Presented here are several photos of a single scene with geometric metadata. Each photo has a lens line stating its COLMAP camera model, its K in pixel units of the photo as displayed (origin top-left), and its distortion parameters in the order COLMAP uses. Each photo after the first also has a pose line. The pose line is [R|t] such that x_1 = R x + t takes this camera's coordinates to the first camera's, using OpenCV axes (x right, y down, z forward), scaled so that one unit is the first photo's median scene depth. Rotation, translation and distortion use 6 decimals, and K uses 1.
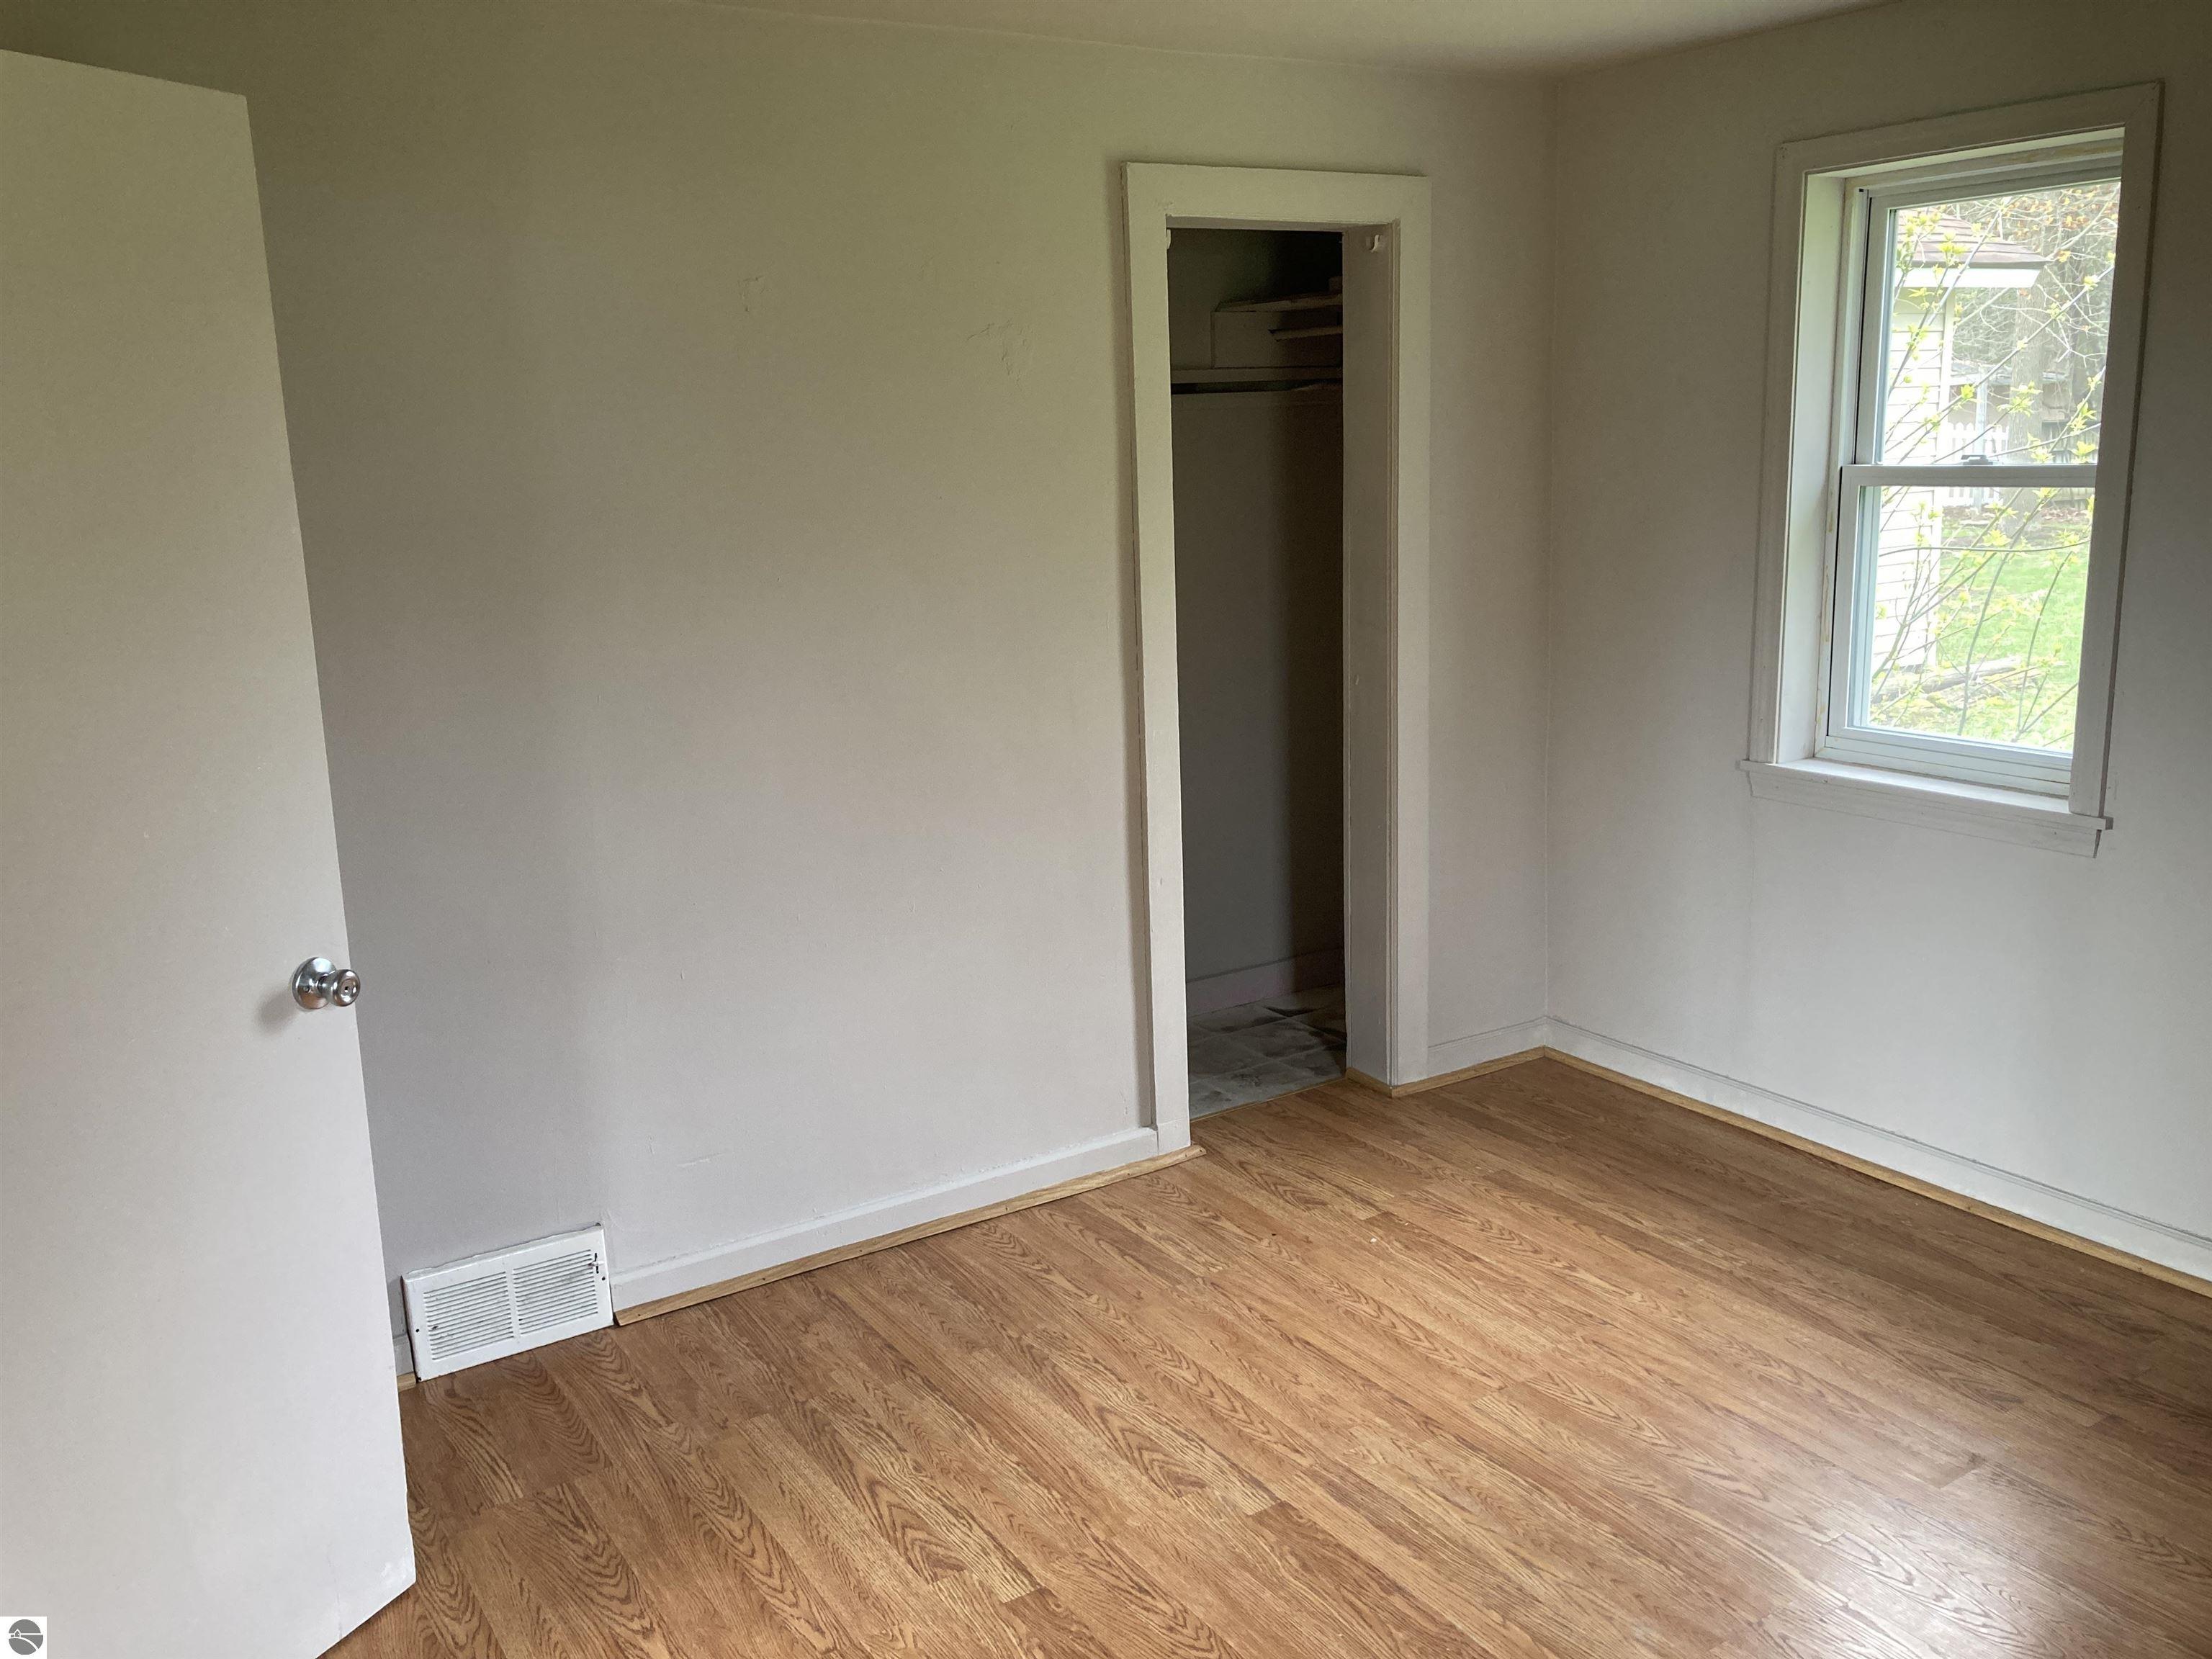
lens RADIAL K [[1802.8, 0, 1097.6], [0, 1802.8, 821.5], [0, 0, 1]] dist [0.029093, -0.012760]
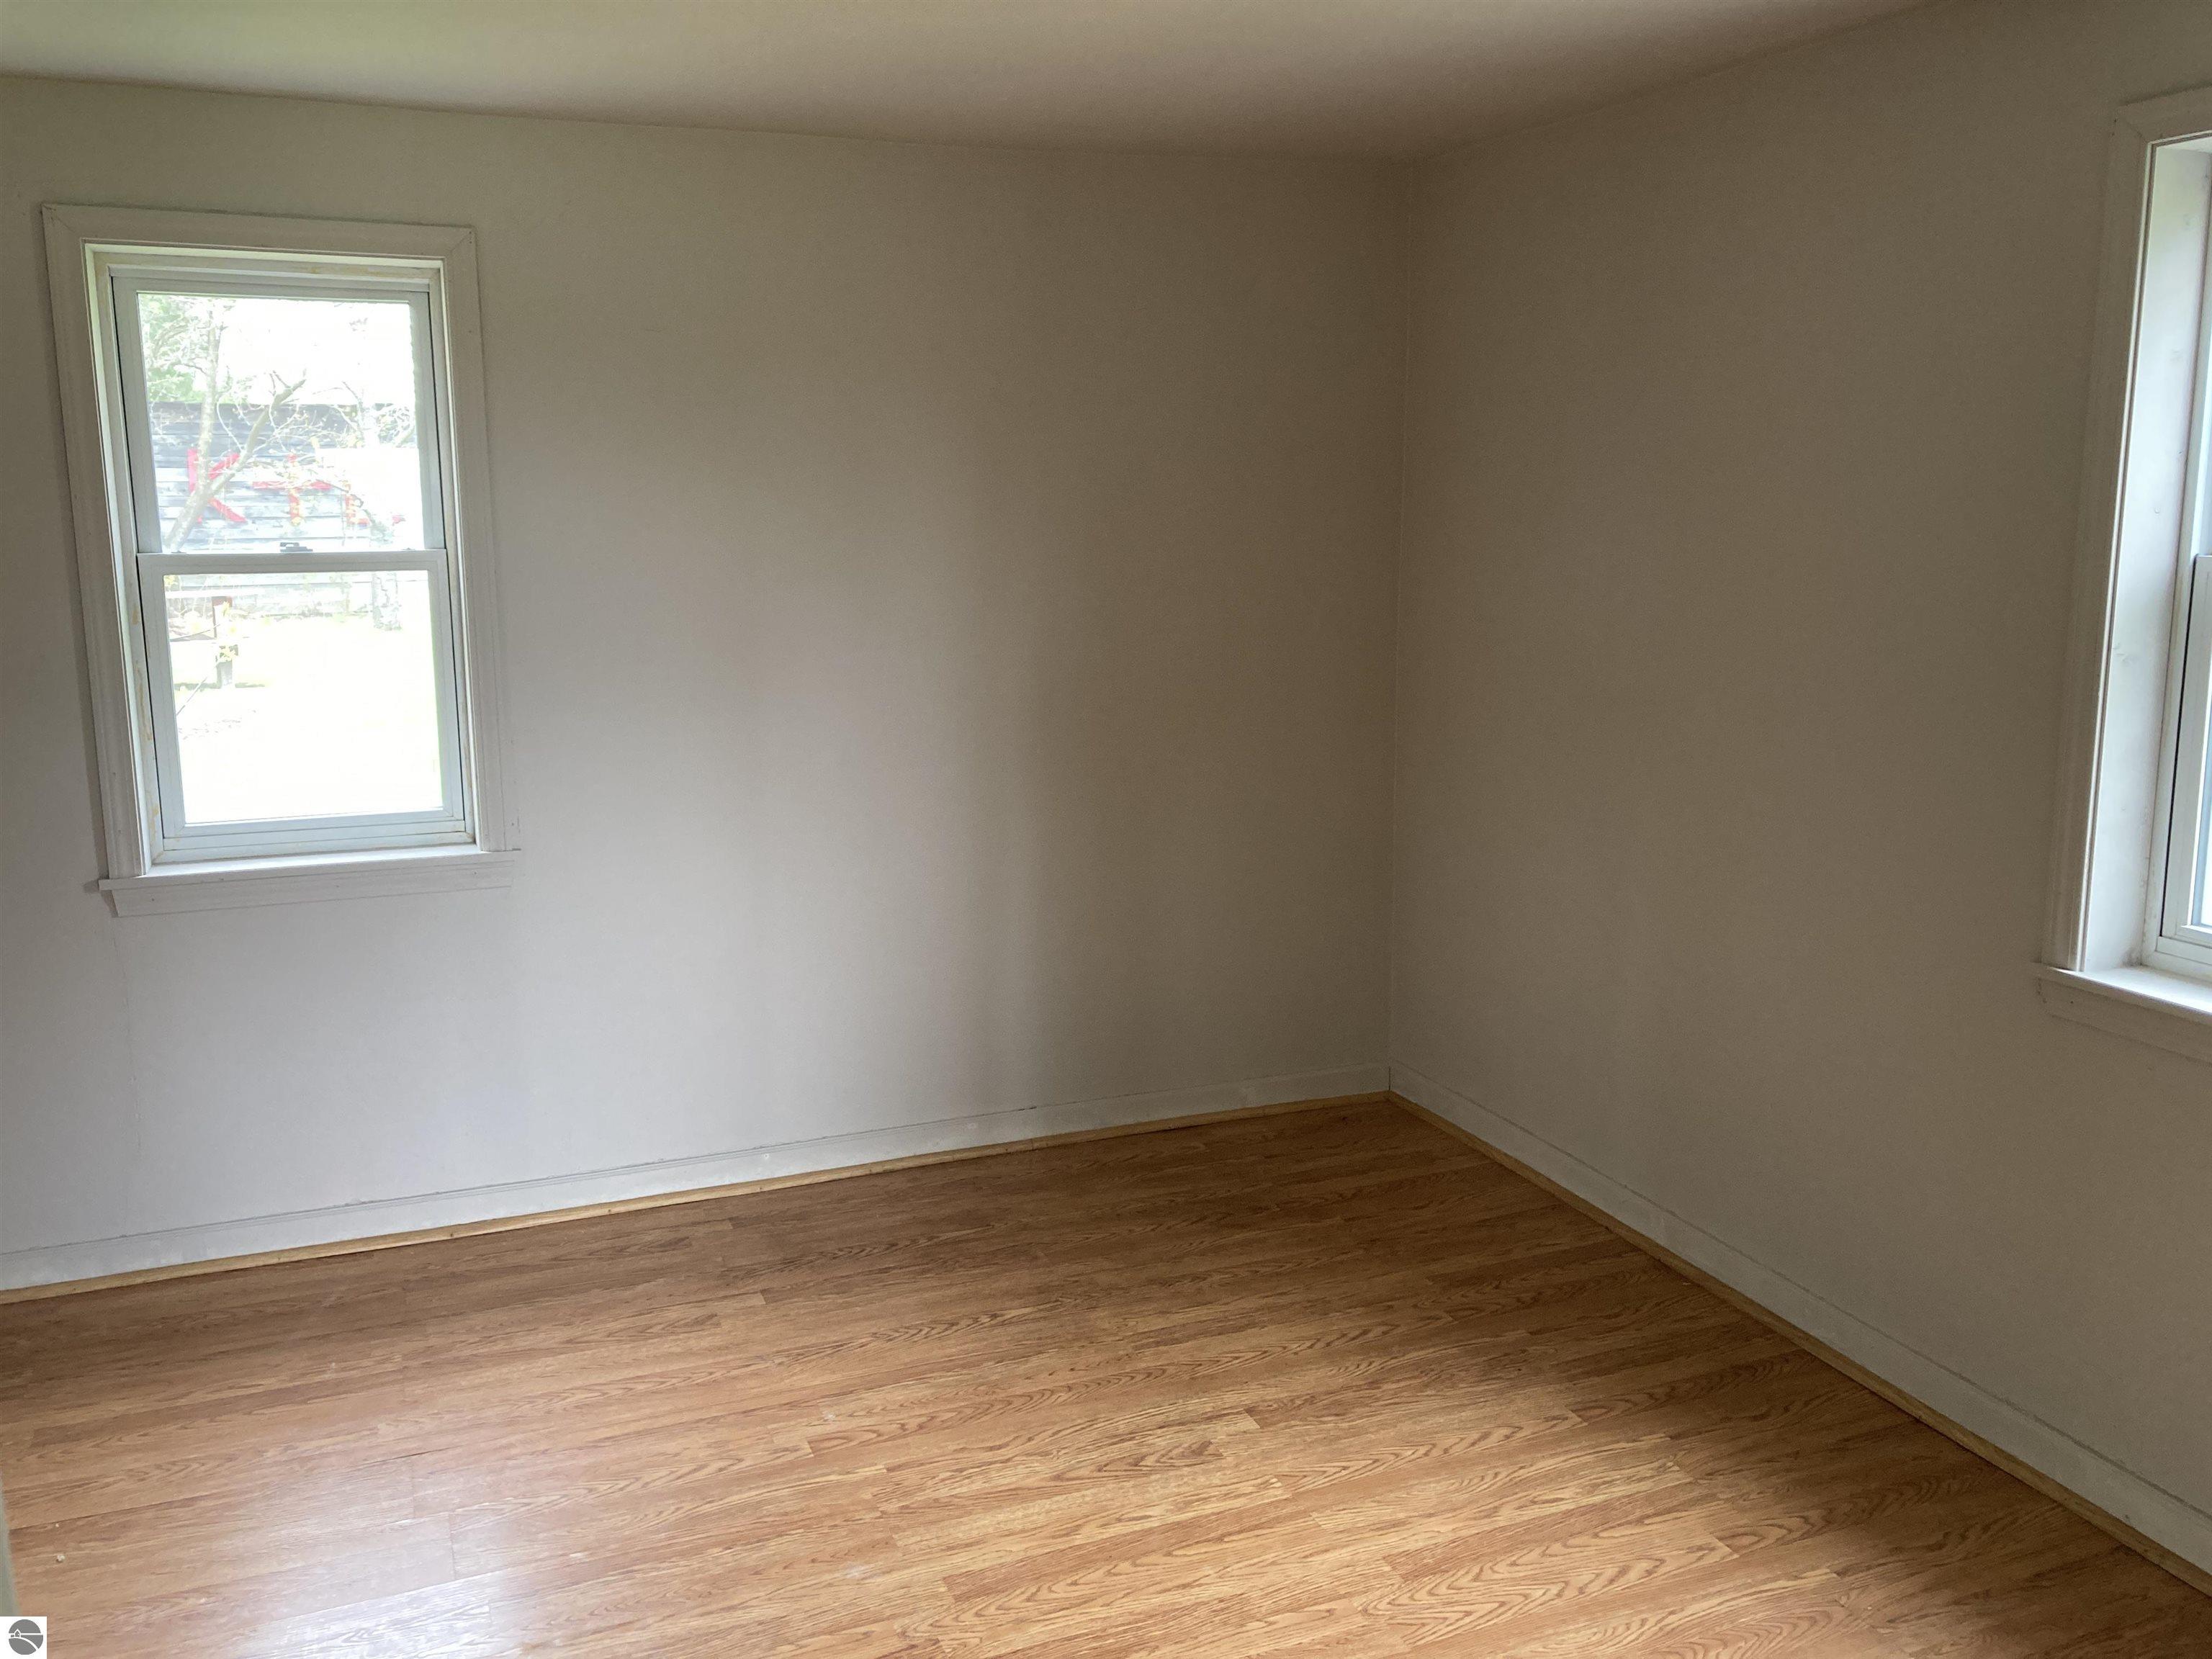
lens RADIAL K [[1802.8, 0, 1095.4], [0, 1802.8, 837.6], [0, 0, 1]] dist [0.029093, -0.012760]
pose [[0.190067, -0.151843, 0.969958, -0.479026], [0.205396, 0.972254, 0.111954, -0.061465], [-0.960045, 0.177947, 0.215982, 0.376814]]
